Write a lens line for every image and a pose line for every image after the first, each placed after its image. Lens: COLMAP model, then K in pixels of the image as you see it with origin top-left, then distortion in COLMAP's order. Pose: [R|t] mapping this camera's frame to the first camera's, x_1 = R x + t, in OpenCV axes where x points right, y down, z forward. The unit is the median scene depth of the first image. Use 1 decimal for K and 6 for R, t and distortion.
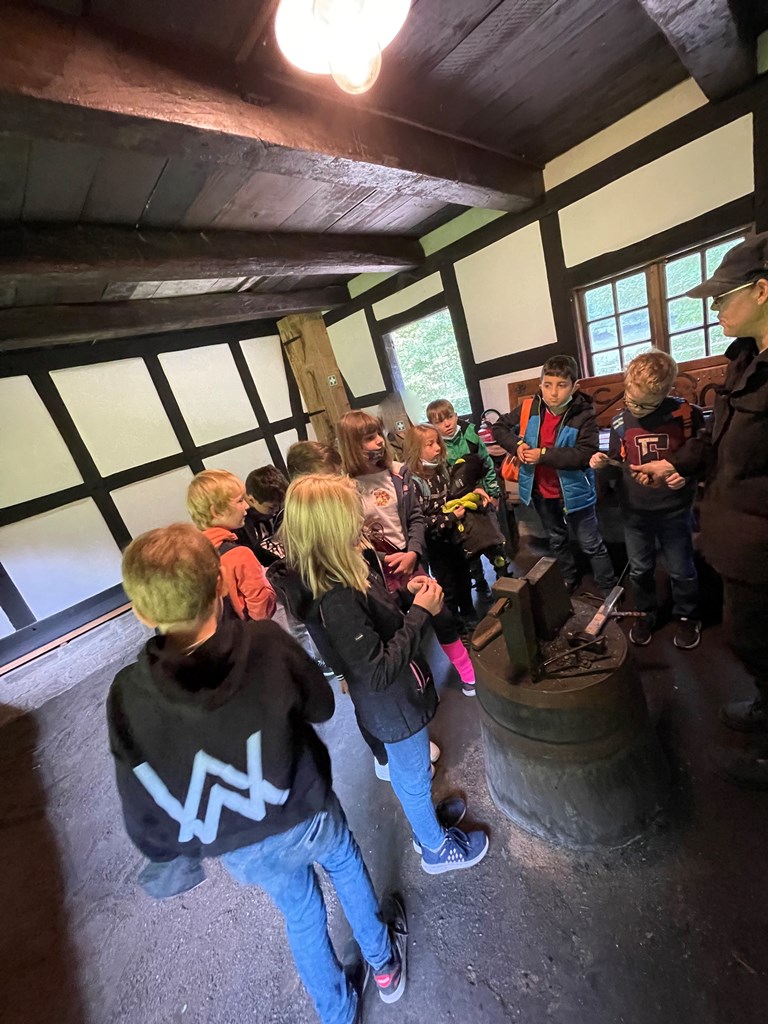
lens RADIAL K [[411.5, 0, 387.9], [0, 411.5, 510.3], [0, 0, 1]] dist [-0.001973, -0.000082]
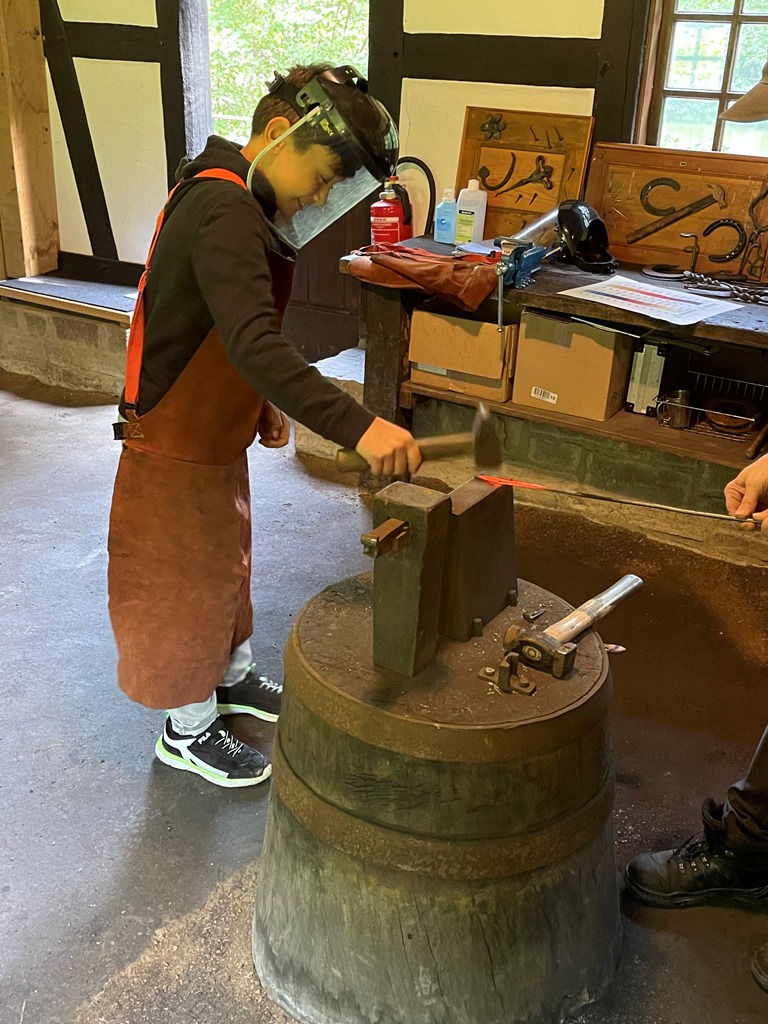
lens RADIAL K [[1082.3, 0, 379.1], [0, 1082.3, 518.5], [0, 0, 1]] dist [0.071619, -0.108360]
pose [[0.932327, 0.197434, 0.302961, -0.088155], [-0.221630, 0.973982, 0.047315, 0.142075], [-0.285737, -0.111258, 0.951828, -0.118193]]
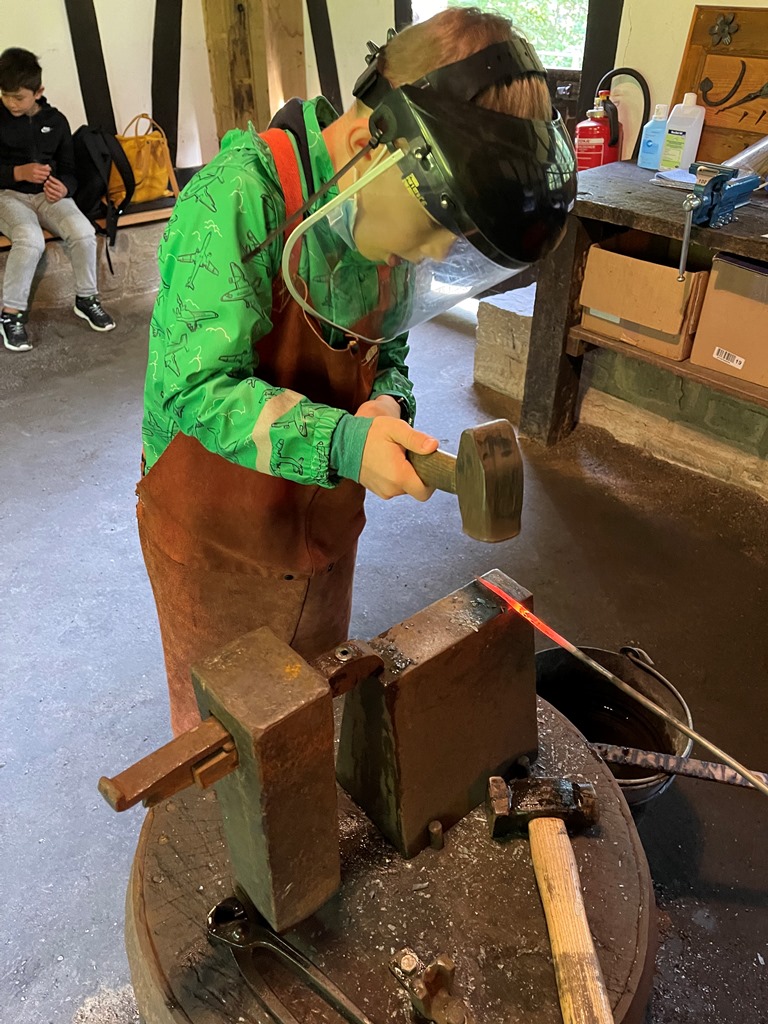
lens RADIAL K [[779.2, 0, 391.6], [0, 779.2, 513.4], [0, 0, 1]] dist [0.071056, -0.103356]
pose [[0.958333, 0.277846, 0.066333, 0.281149], [-0.285157, 0.916819, 0.279515, -0.048416], [0.016846, -0.286784, 0.957847, 0.539677]]
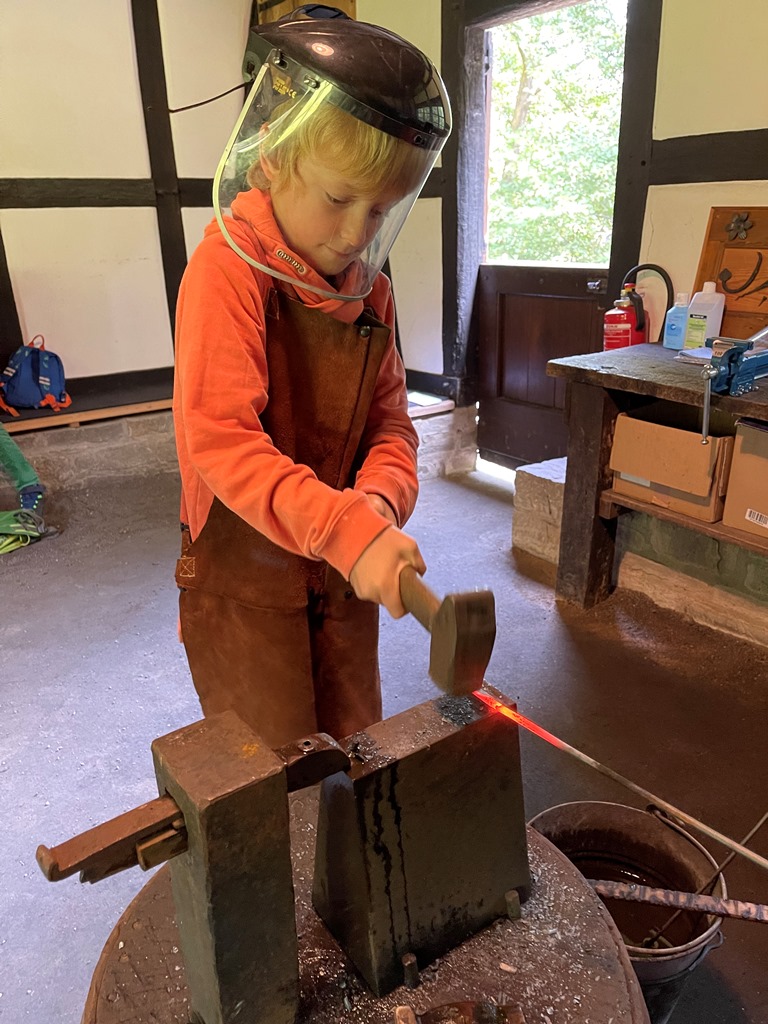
lens RADIAL K [[779.7, 0, 384.6], [0, 779.7, 514.4], [0, 0, 1]] dist [0.056246, -0.064310]
pose [[0.950602, 0.300575, -0.077525, 0.343413], [-0.293699, 0.951763, 0.088819, -0.017366], [0.100482, -0.061663, 0.993026, 0.515488]]
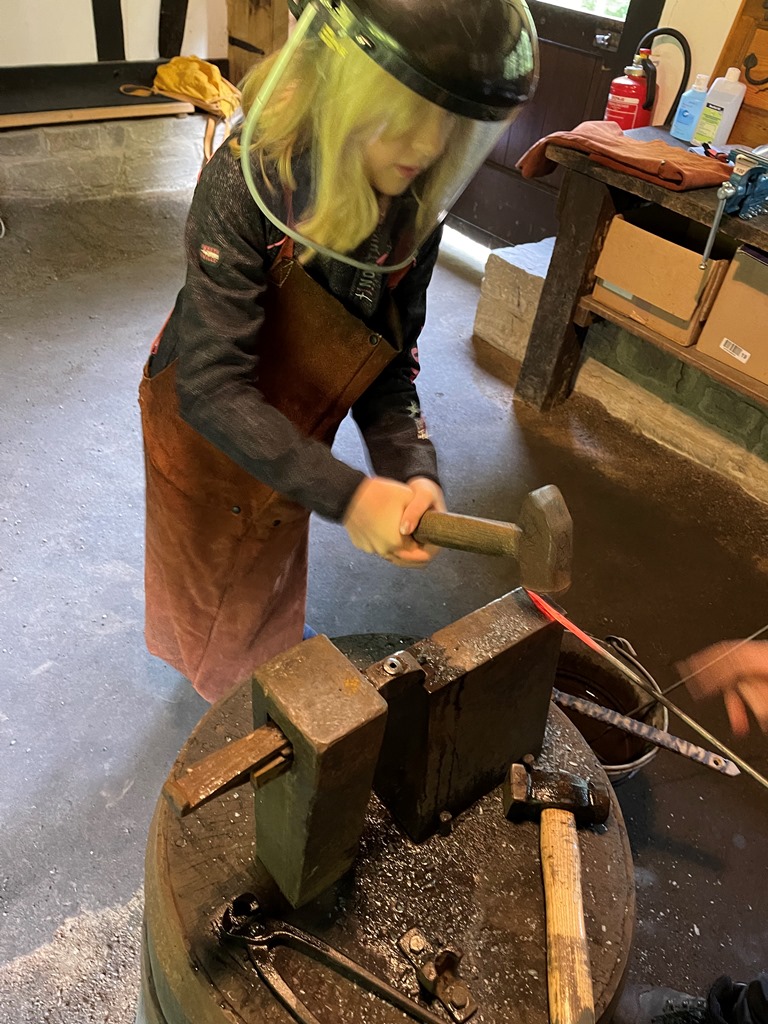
lens RADIAL K [[778.4, 0, 390.7], [0, 778.4, 521.4], [0, 0, 1]] dist [0.072894, -0.108202]
pose [[0.918034, 0.367107, 0.149820, 0.204480], [-0.396488, 0.846825, 0.354520, -0.078393], [0.003276, -0.384863, 0.922968, 0.549036]]
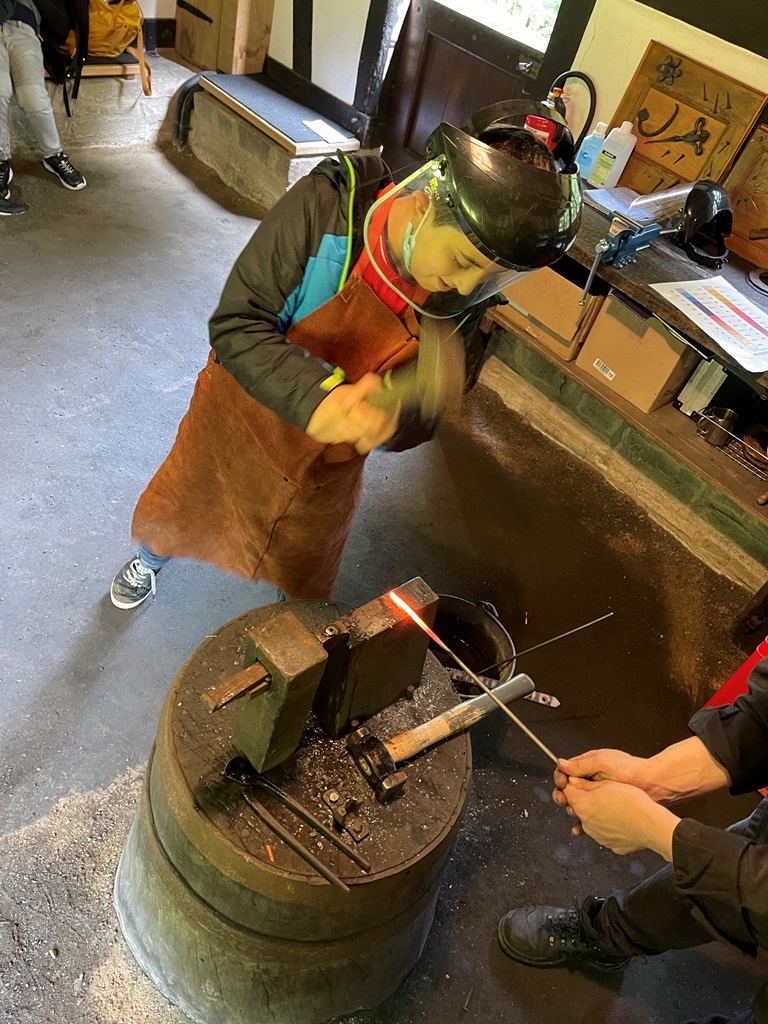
lens RADIAL K [[779.1, 0, 380.4], [0, 779.1, 520.2], [0, 0, 1]] dist [0.058114, -0.067240]
pose [[0.875620, 0.399559, 0.271373, 0.099052], [-0.478666, 0.792954, 0.376966, -0.238847], [-0.064566, -0.459975, 0.885581, 0.314395]]
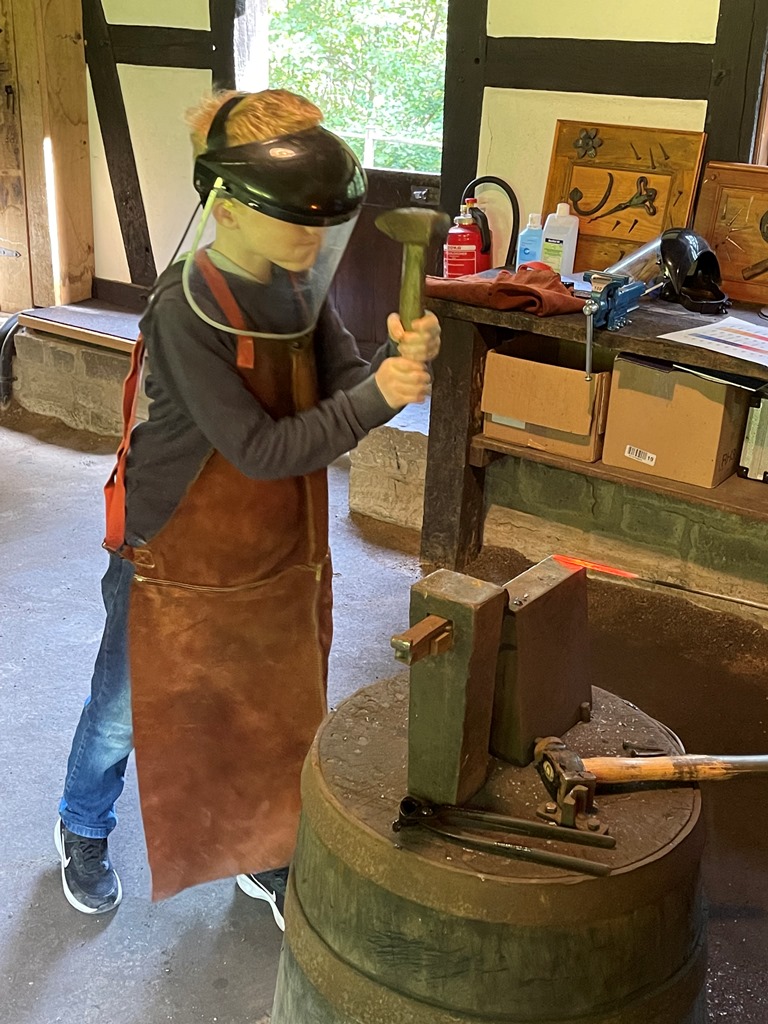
lens RADIAL K [[1232.4, 0, 386.9], [0, 1232.4, 517.9], [0, 0, 1]] dist [0.097027, -0.228227]
pose [[0.942675, 0.236134, 0.235808, -0.040363], [-0.246131, 0.969143, 0.013461, 0.108702], [-0.225353, -0.070729, 0.971707, -0.058775]]
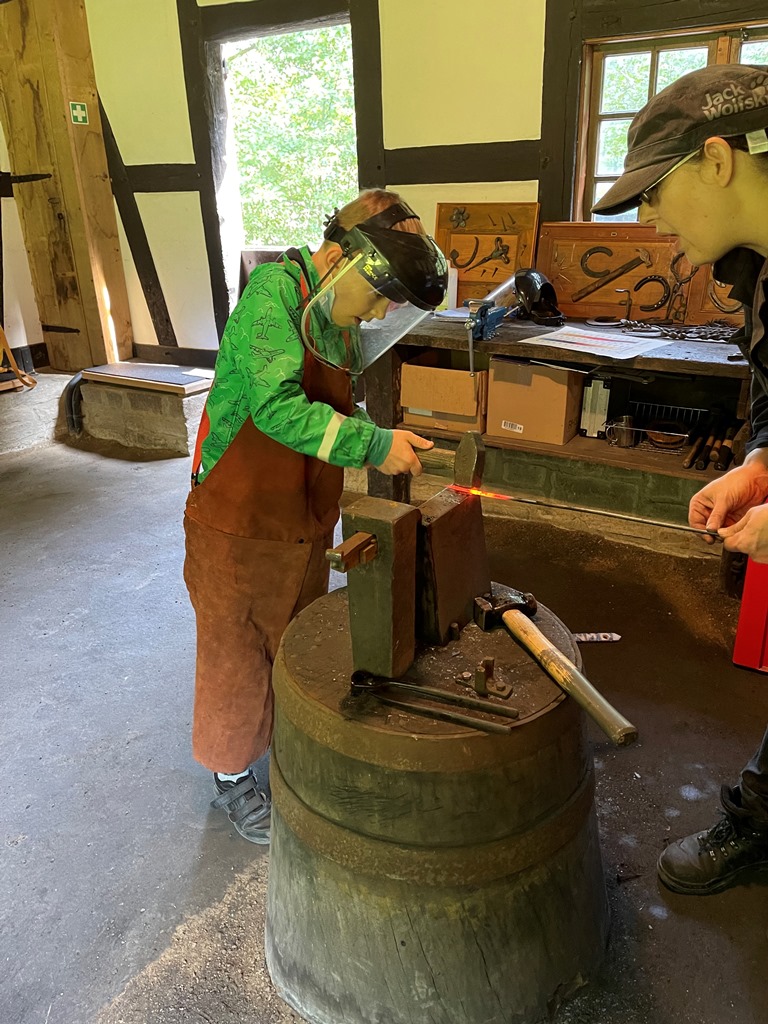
lens RADIAL K [[776.5, 0, 391.0], [0, 776.5, 511.2], [0, 0, 1]] dist [0.077909, -0.114278]
pose [[0.947509, 0.154201, 0.280088, 0.055722], [-0.165898, 0.985971, 0.018396, 0.149114], [-0.273322, -0.063896, 0.959798, 0.139088]]
